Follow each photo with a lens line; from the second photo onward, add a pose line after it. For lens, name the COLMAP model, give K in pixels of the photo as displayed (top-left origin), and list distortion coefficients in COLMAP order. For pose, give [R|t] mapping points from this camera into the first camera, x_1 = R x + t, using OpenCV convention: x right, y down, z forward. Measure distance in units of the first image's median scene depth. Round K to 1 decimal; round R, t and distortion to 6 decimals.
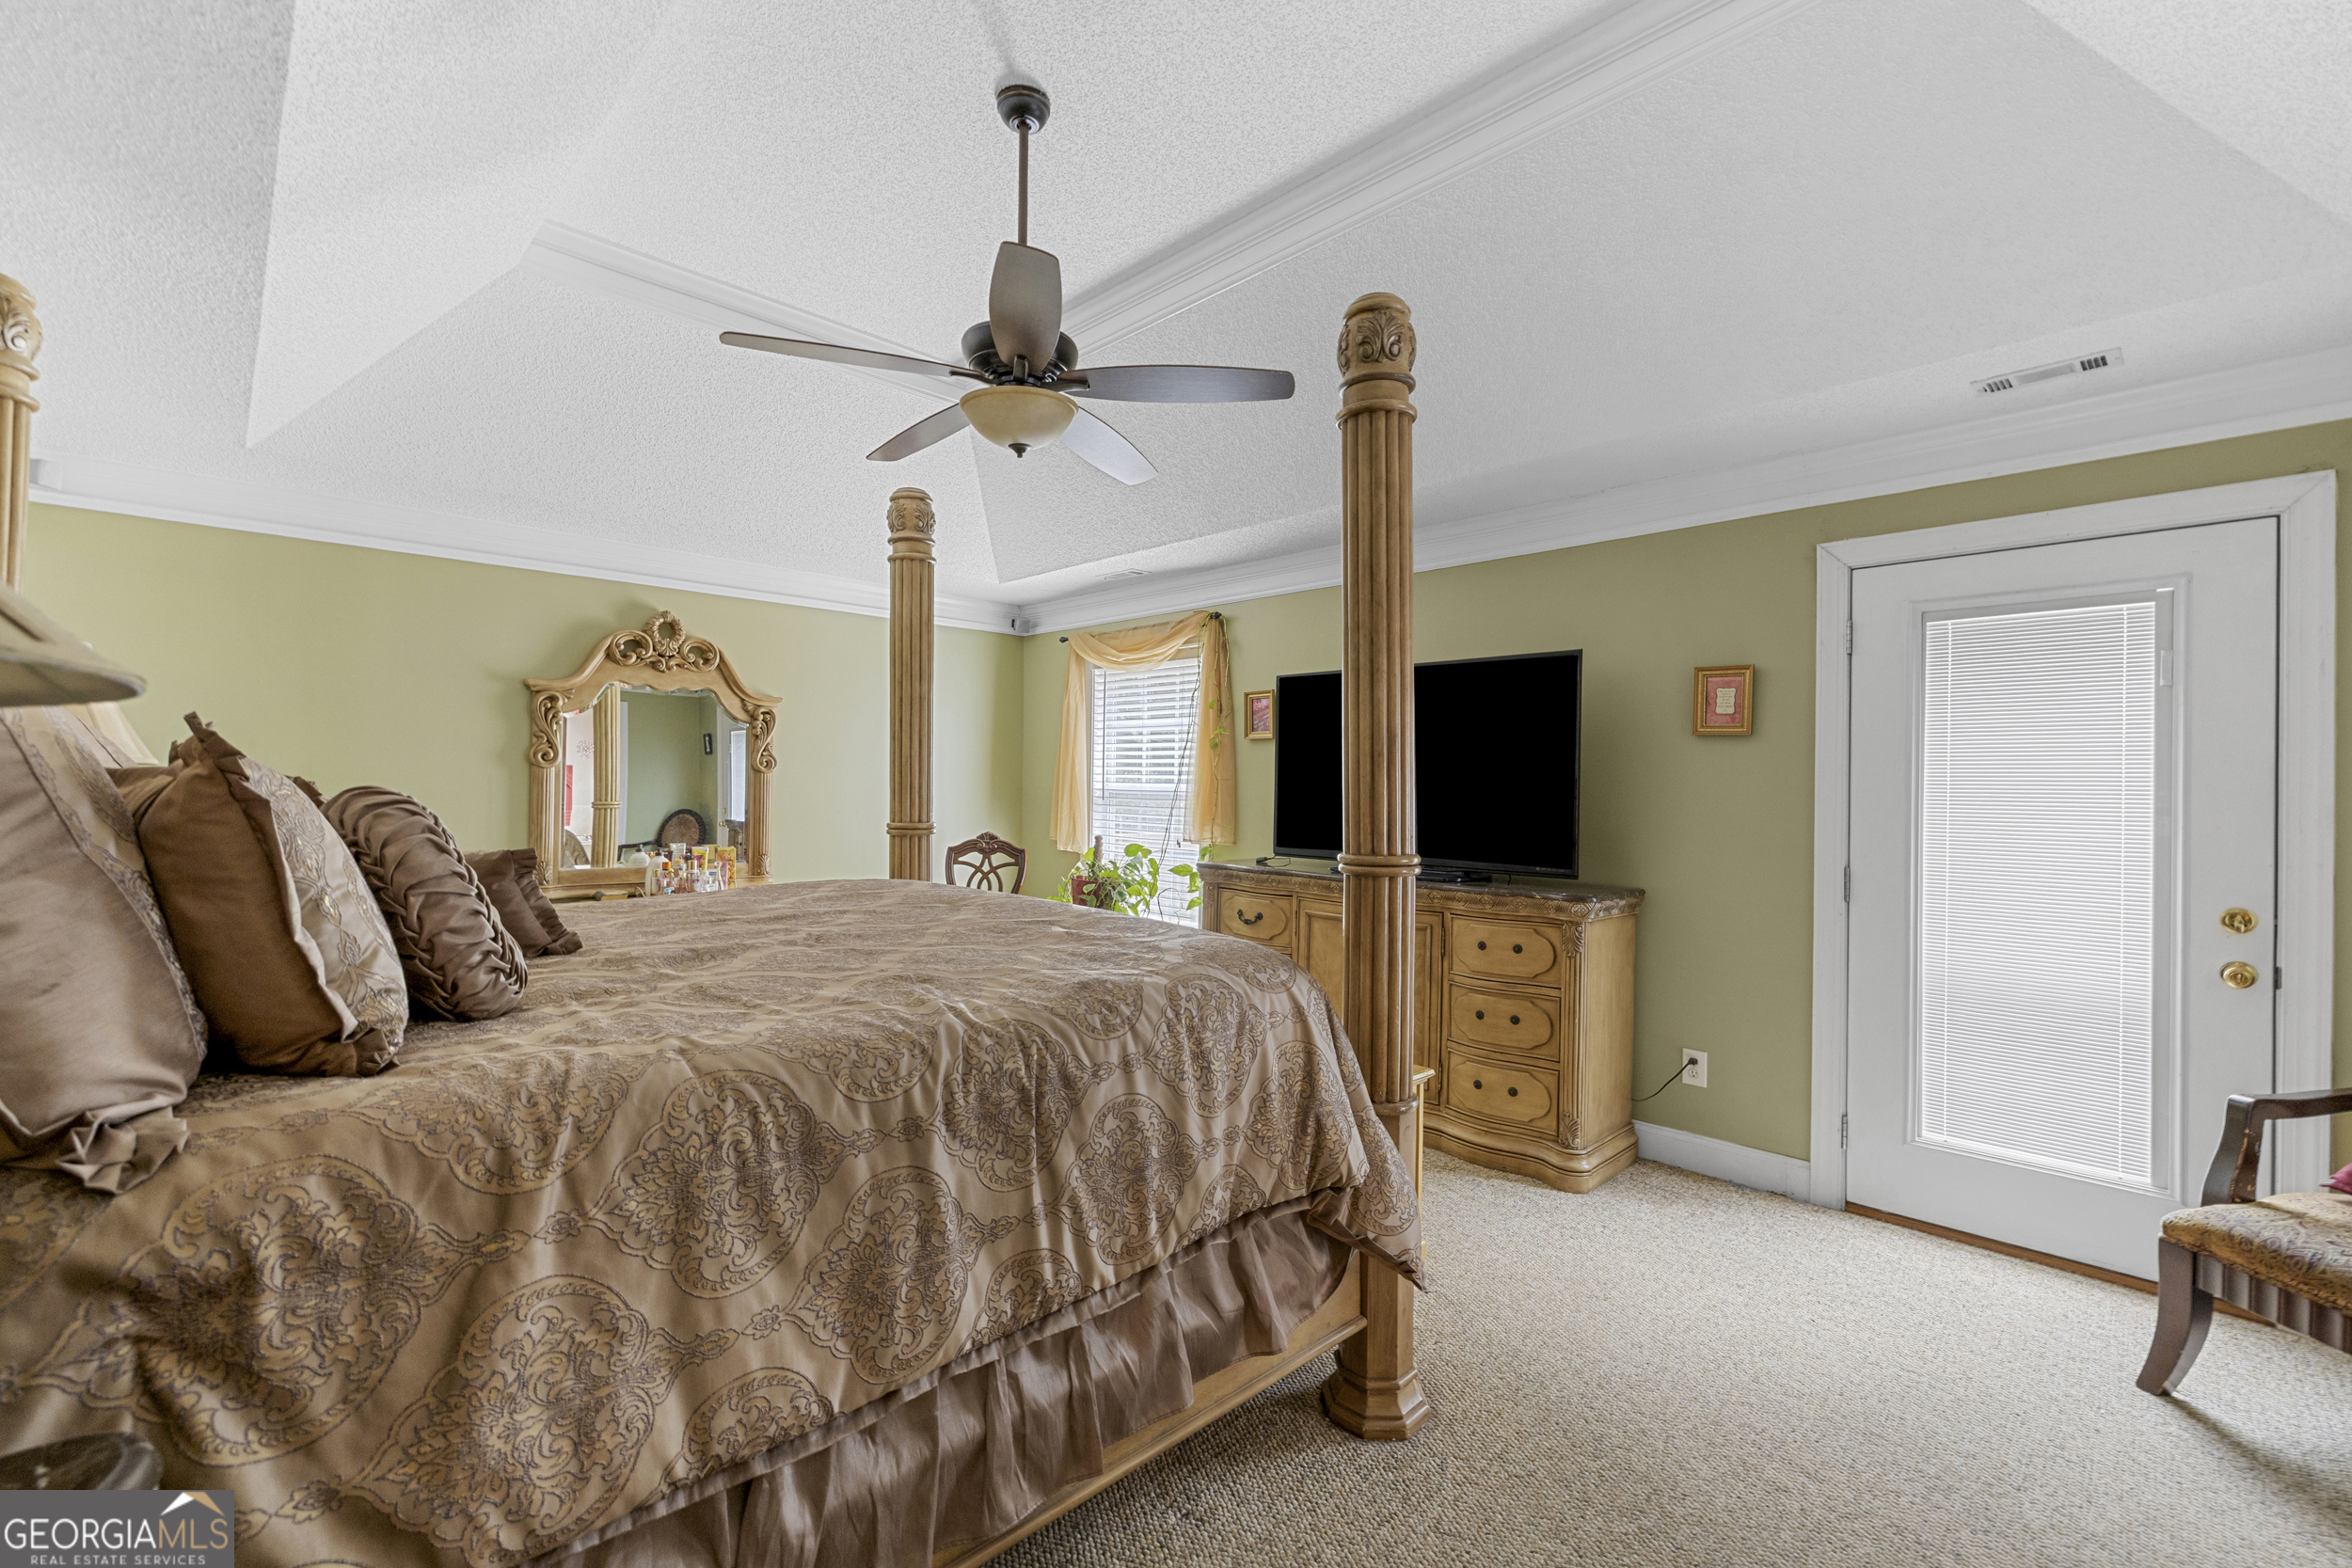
lens RADIAL K [[992.6, 0, 1174.8], [0, 992.6, 780.7], [0, 0, 1]] dist [0.000938, -0.000073]
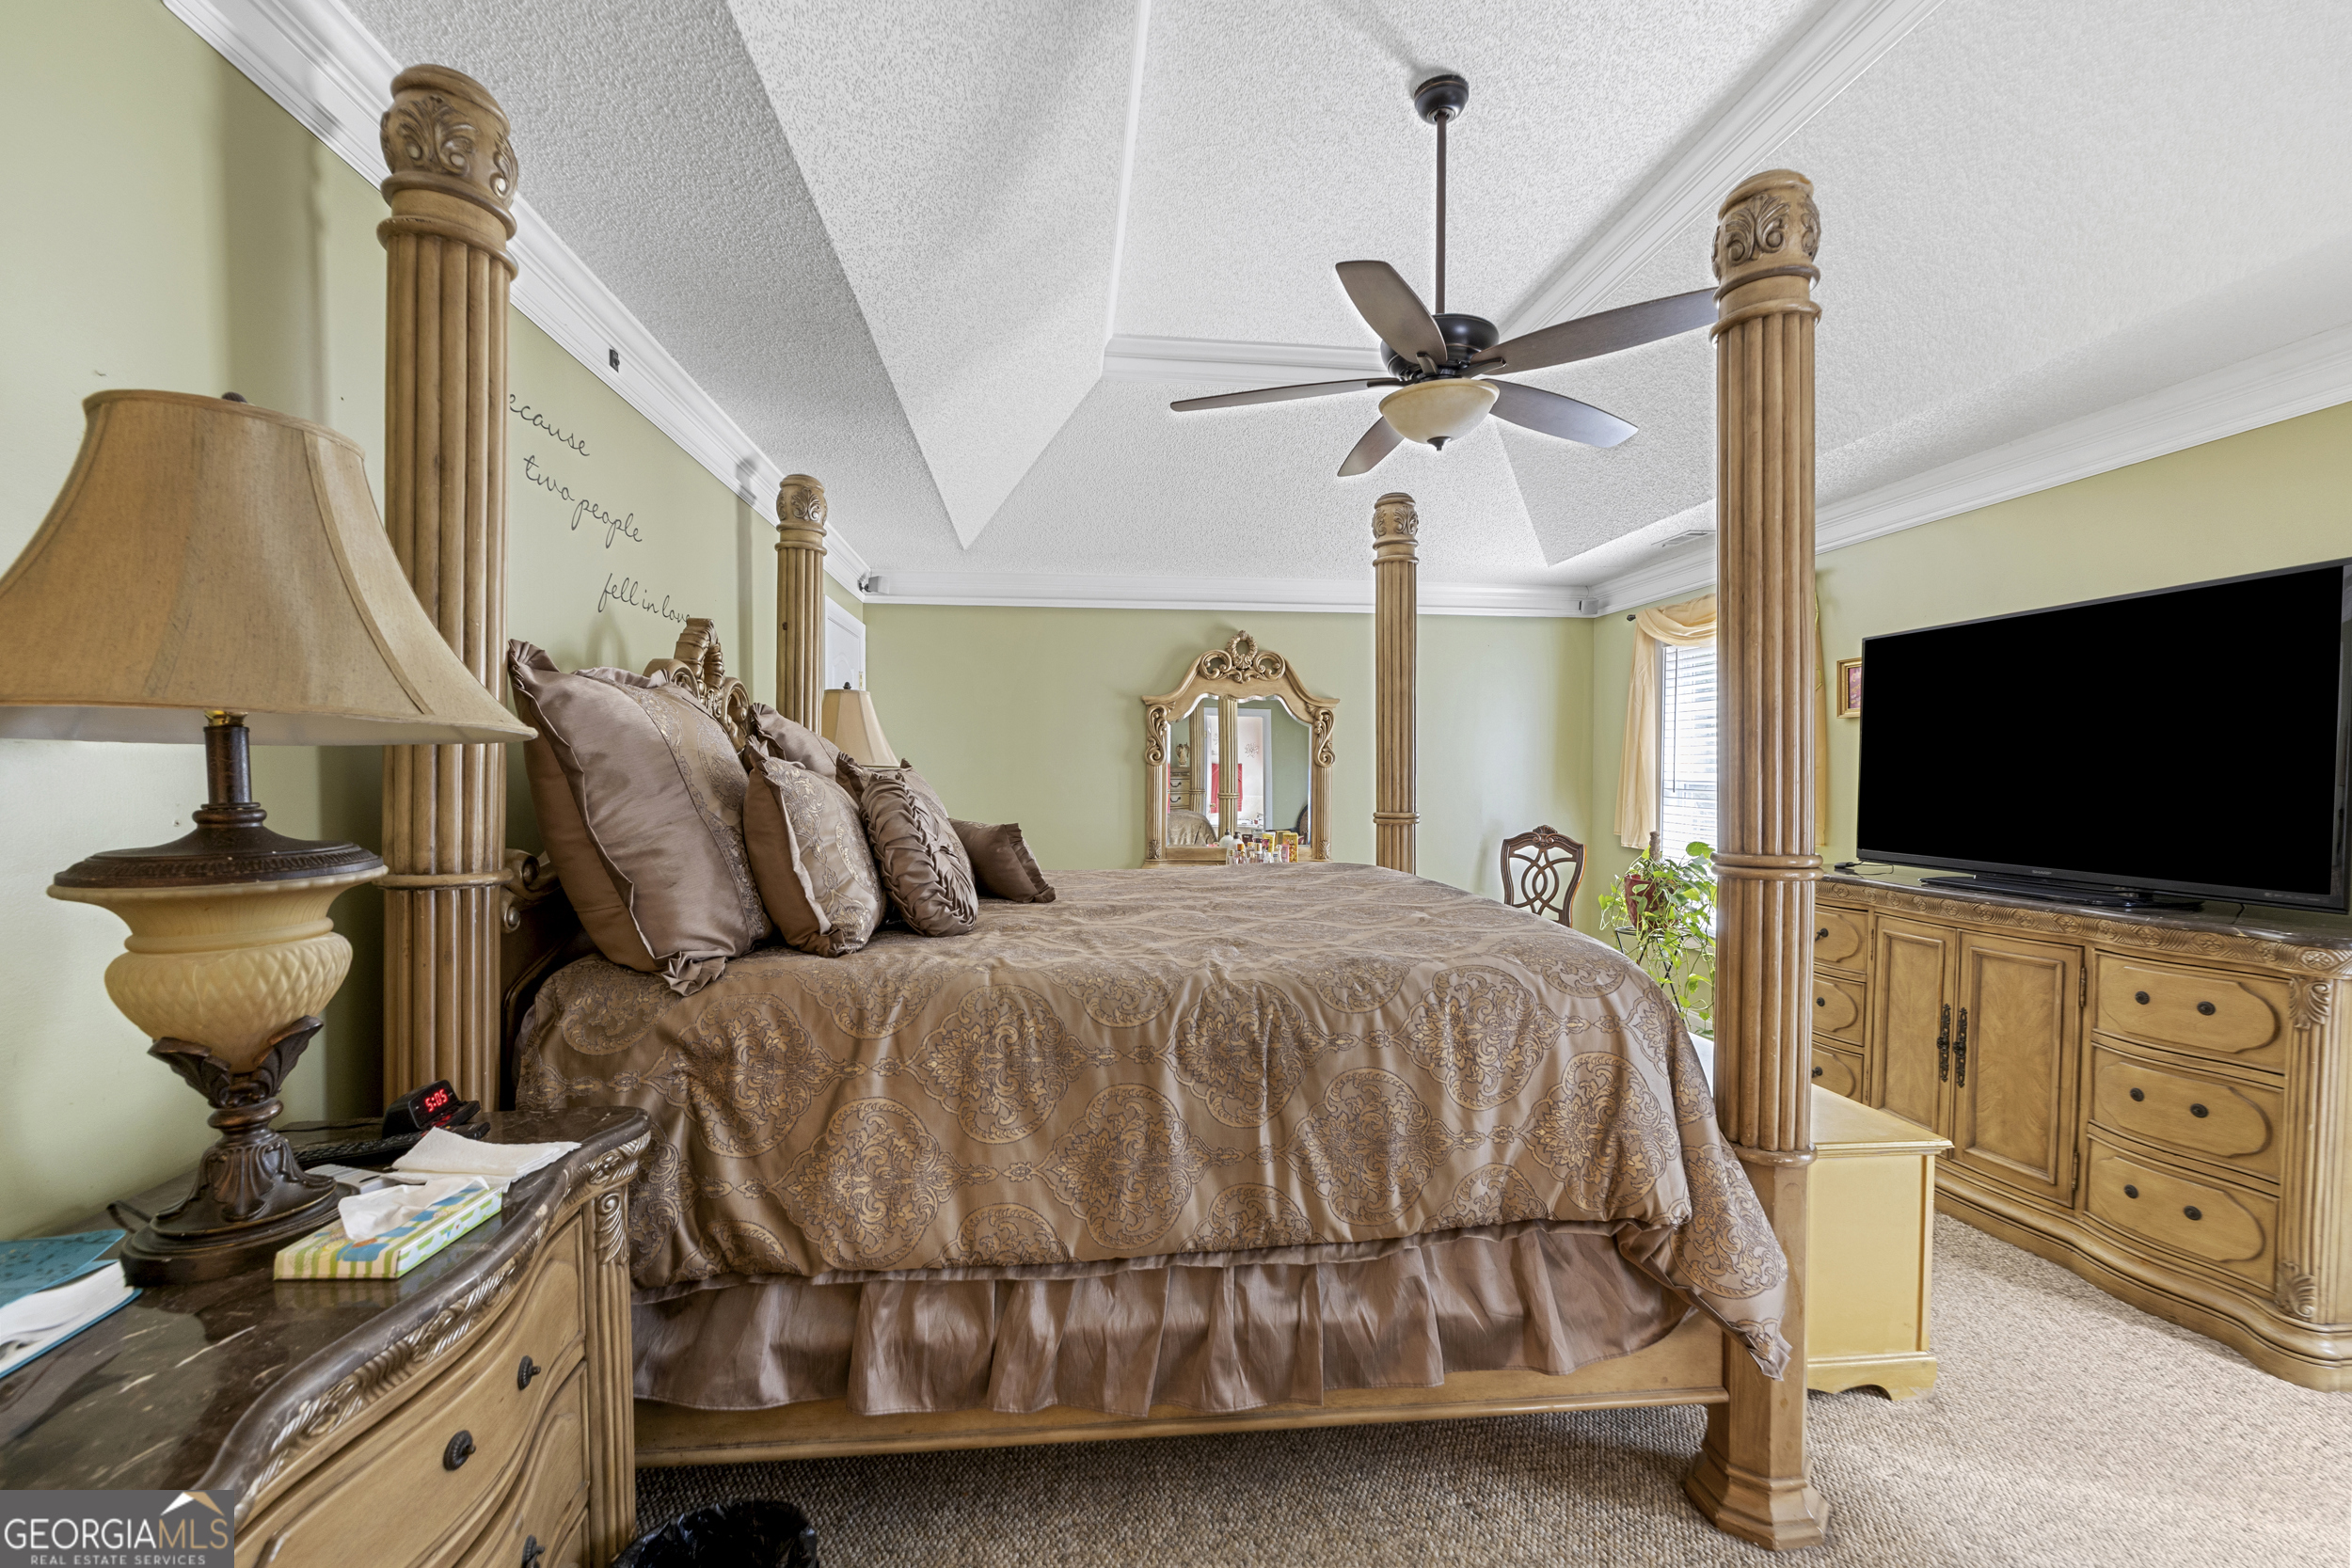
lens RADIAL K [[992.6, 0, 1171.7], [0, 992.6, 796.2], [0, 0, 1]] dist [0.000938, -0.000073]
pose [[0.791104, 0.003835, -0.611670, 0.365870], [0.009393, 0.999786, 0.018417, 0.006842], [0.611610, -0.020315, 0.790899, 0.041957]]
